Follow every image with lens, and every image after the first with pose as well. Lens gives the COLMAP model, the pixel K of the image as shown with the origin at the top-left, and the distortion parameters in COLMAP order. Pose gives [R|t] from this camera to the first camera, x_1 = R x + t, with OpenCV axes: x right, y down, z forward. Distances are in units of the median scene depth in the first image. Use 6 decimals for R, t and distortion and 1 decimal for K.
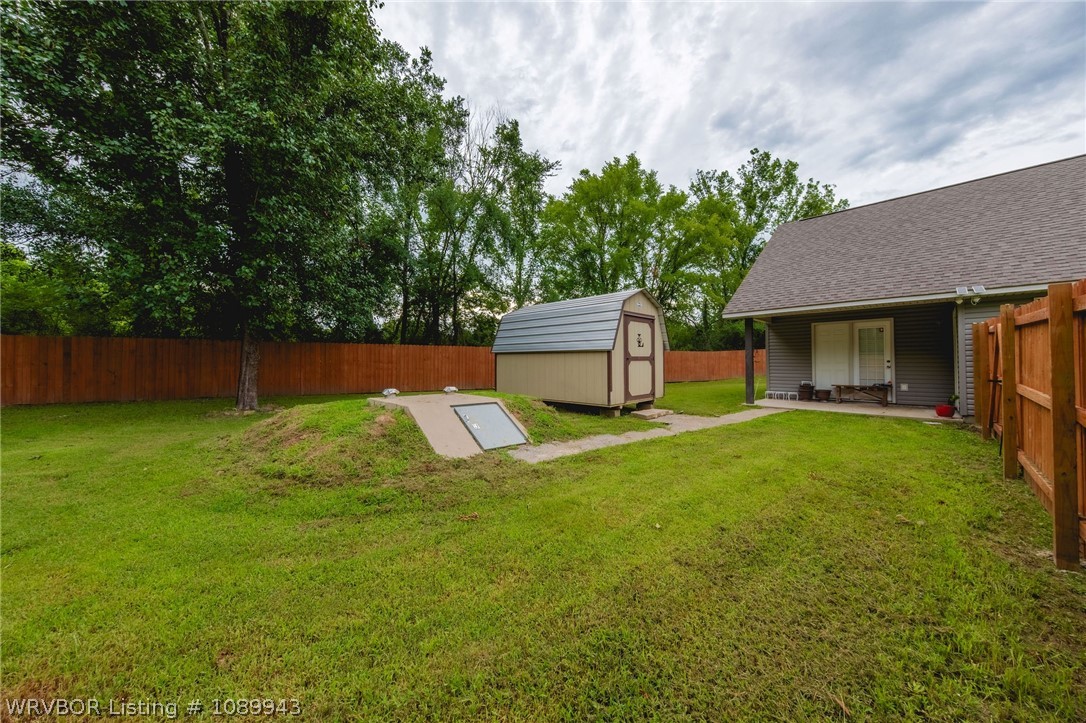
lens RADIAL K [[376.0, 0, 546.4], [0, 376.0, 358.3], [0, 0, 1]] dist [0.045141, -0.021088]
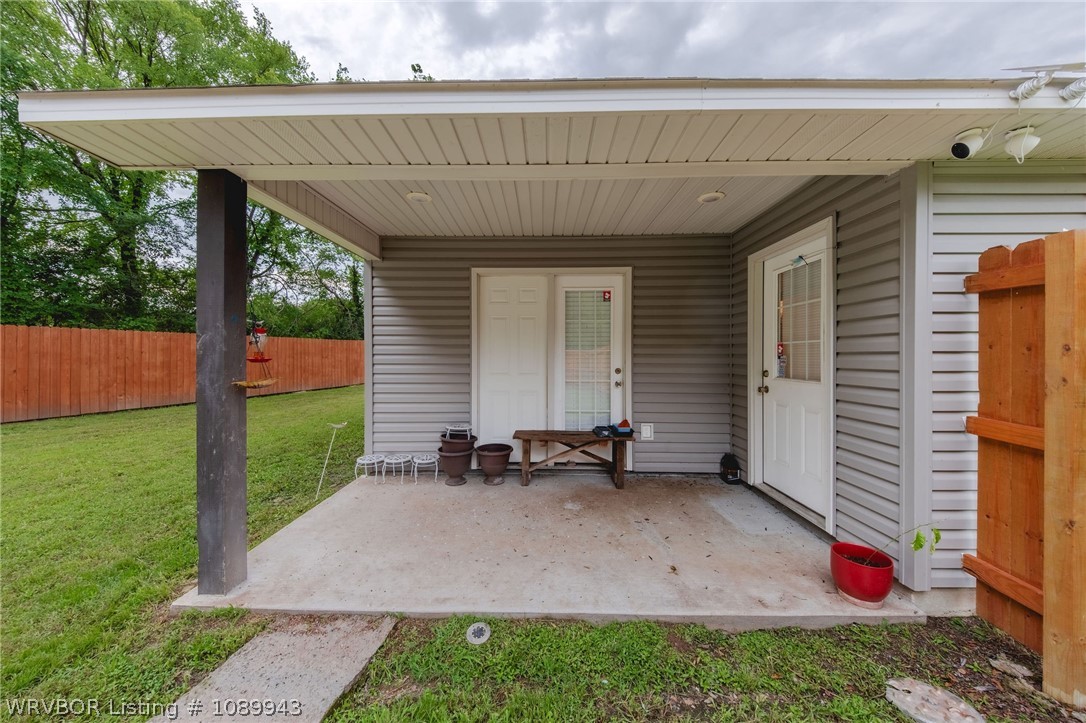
lens RADIAL K [[376.0, 0, 546.4], [0, 376.0, 358.3], [0, 0, 1]] dist [0.045141, -0.021088]
pose [[0.715451, -0.002085, 0.698660, 0.485650], [-0.015486, 0.999703, 0.018842, -0.010908], [-0.698492, -0.024300, 0.715205, 0.680009]]
